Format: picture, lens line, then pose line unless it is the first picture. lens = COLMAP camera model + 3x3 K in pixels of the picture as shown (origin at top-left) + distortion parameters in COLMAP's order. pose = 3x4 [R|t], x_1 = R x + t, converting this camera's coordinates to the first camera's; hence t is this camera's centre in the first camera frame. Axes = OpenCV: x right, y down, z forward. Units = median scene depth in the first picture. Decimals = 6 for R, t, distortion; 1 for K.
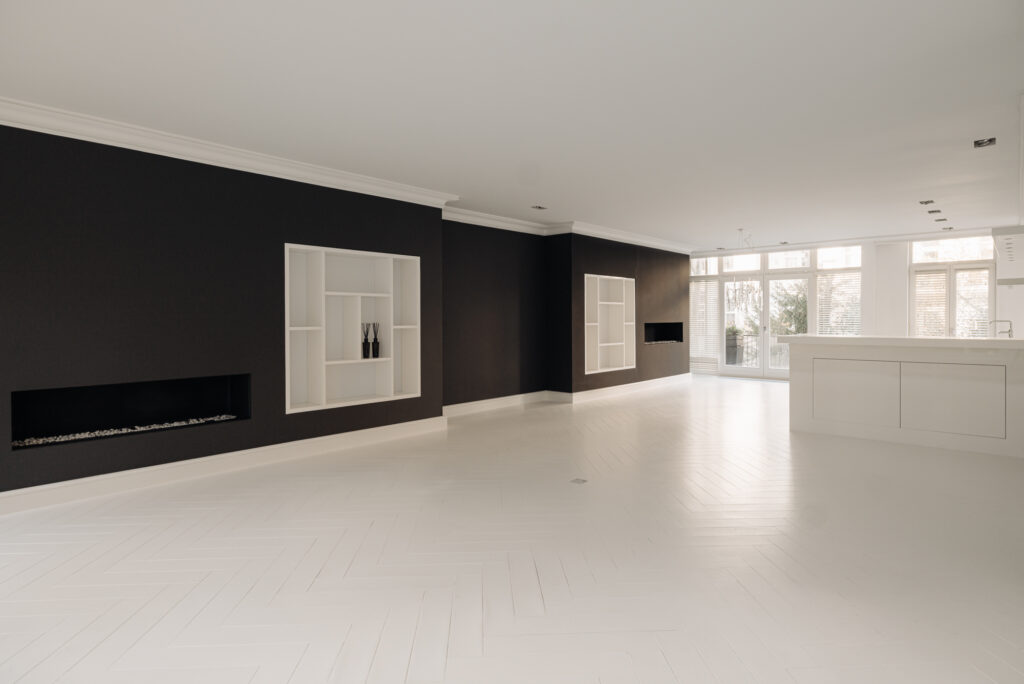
lens RADIAL K [[586.5, 0, 517.1], [0, 586.5, 316.6], [0, 0, 1]] dist [0.020433, -0.000303]
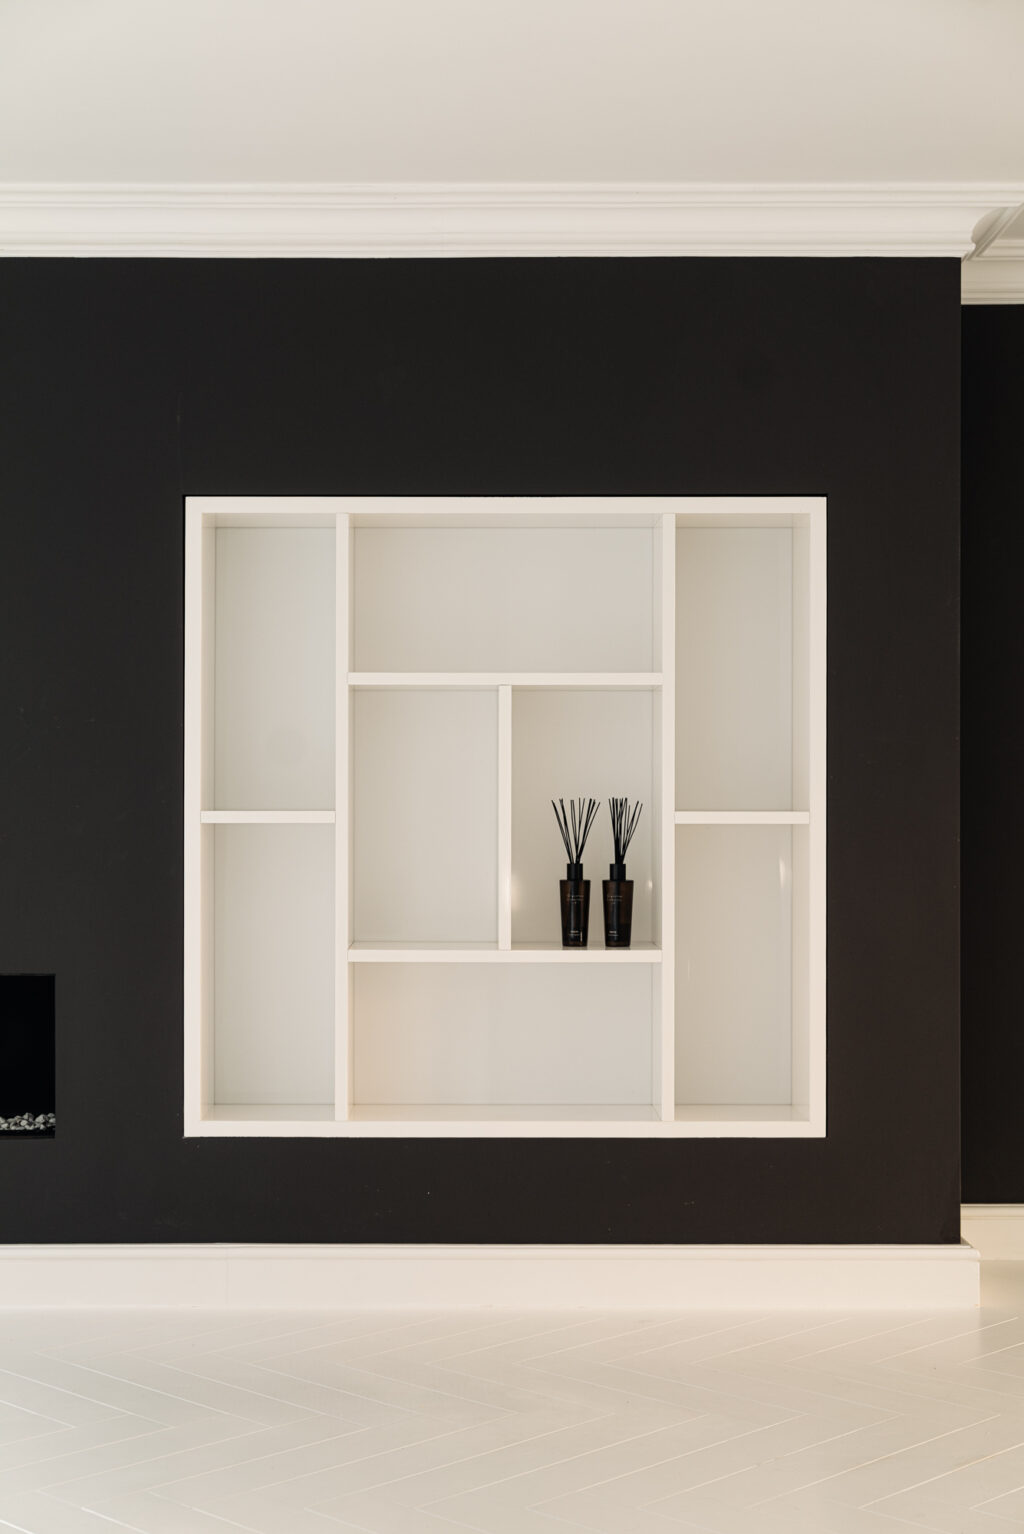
lens RADIAL K [[2152.3, 0, 511.8], [0, 2152.3, 775.1], [0, 0, 1]] dist [-0.015968, 0.000000]
pose [[0.640811, -0.000996, -0.767698, 0.391246], [0.000968, 0.999999, -0.000489, 0.001728], [0.767698, -0.000430, 0.640812, 0.418709]]
